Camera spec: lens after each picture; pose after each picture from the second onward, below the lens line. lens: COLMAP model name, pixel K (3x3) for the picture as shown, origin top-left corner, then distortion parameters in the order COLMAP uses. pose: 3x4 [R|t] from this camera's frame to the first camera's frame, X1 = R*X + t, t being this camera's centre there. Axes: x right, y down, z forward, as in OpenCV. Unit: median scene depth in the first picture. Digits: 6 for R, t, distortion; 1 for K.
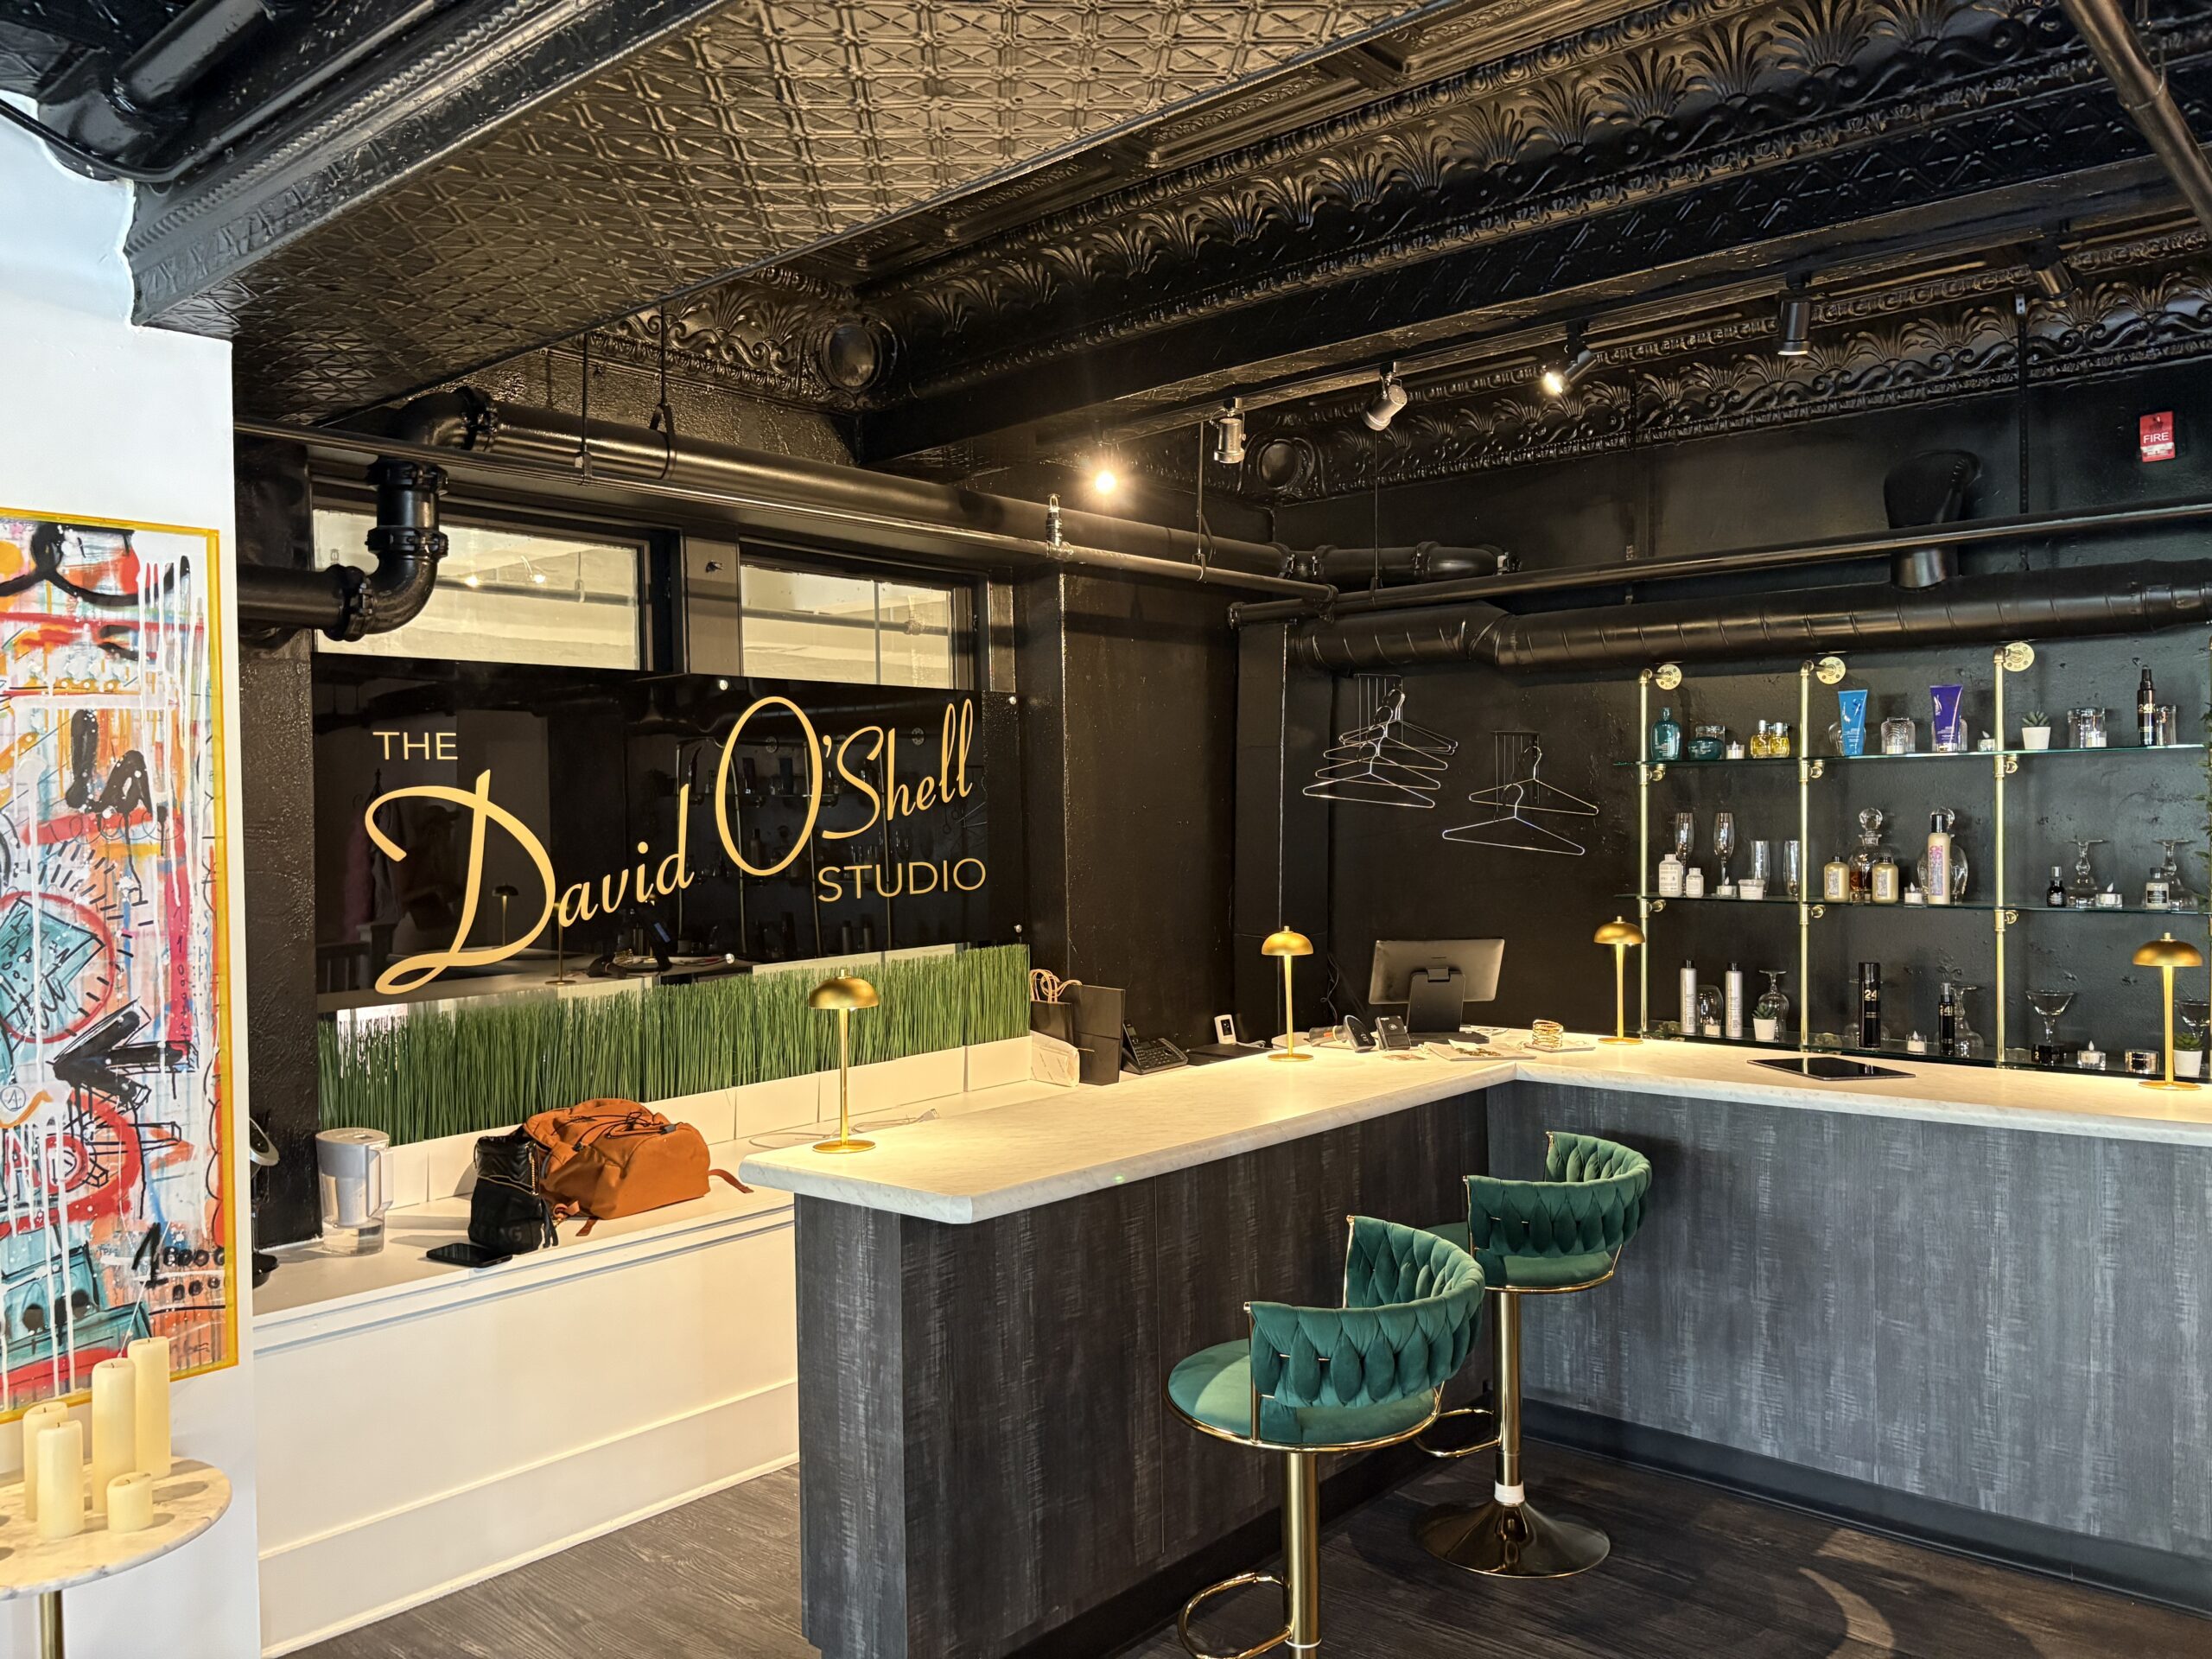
lens RADIAL K [[1673.9, 0, 1099.2], [0, 1673.9, 835.7], [0, 0, 1]] dist [0.054860, -0.038616]
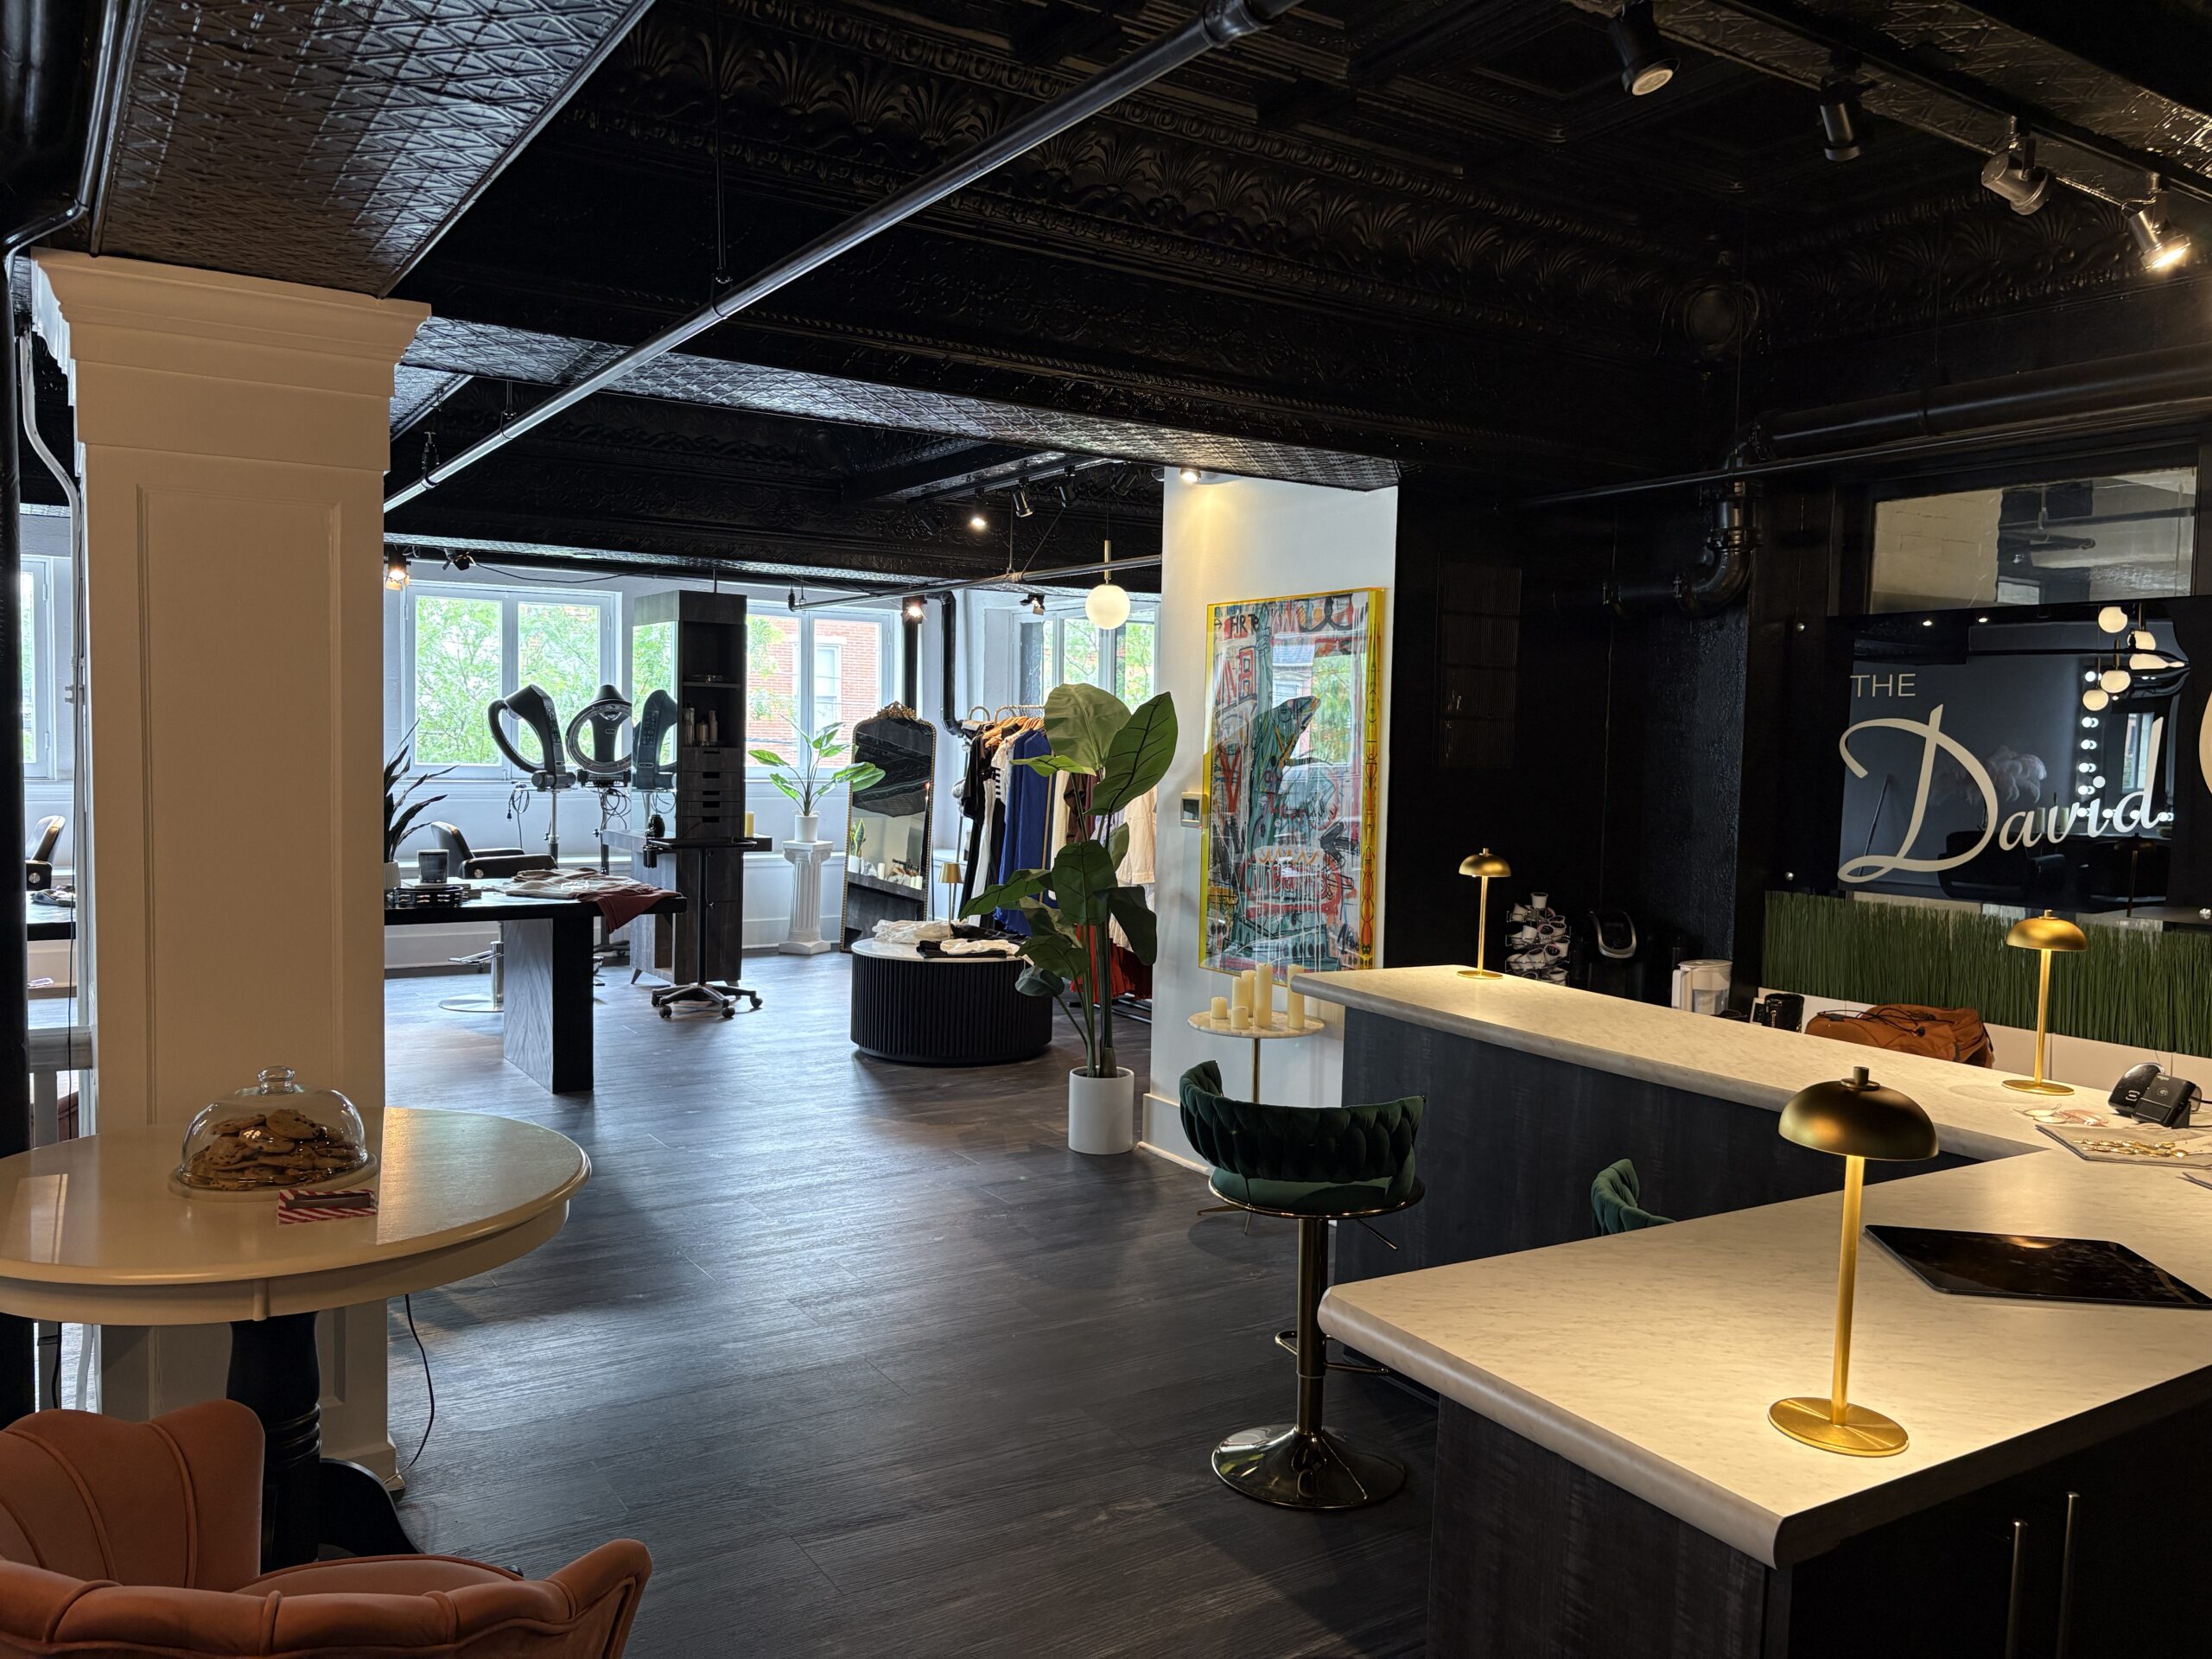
lens RADIAL K [[1673.9, 0, 1104.9], [0, 1673.9, 833.0], [0, 0, 1]] dist [0.054860, -0.038616]
pose [[-0.281096, 0.057147, -0.957977, 1.460021], [-0.038160, 0.996770, 0.070658, -0.018563], [0.958921, 0.056418, -0.278007, 1.244659]]
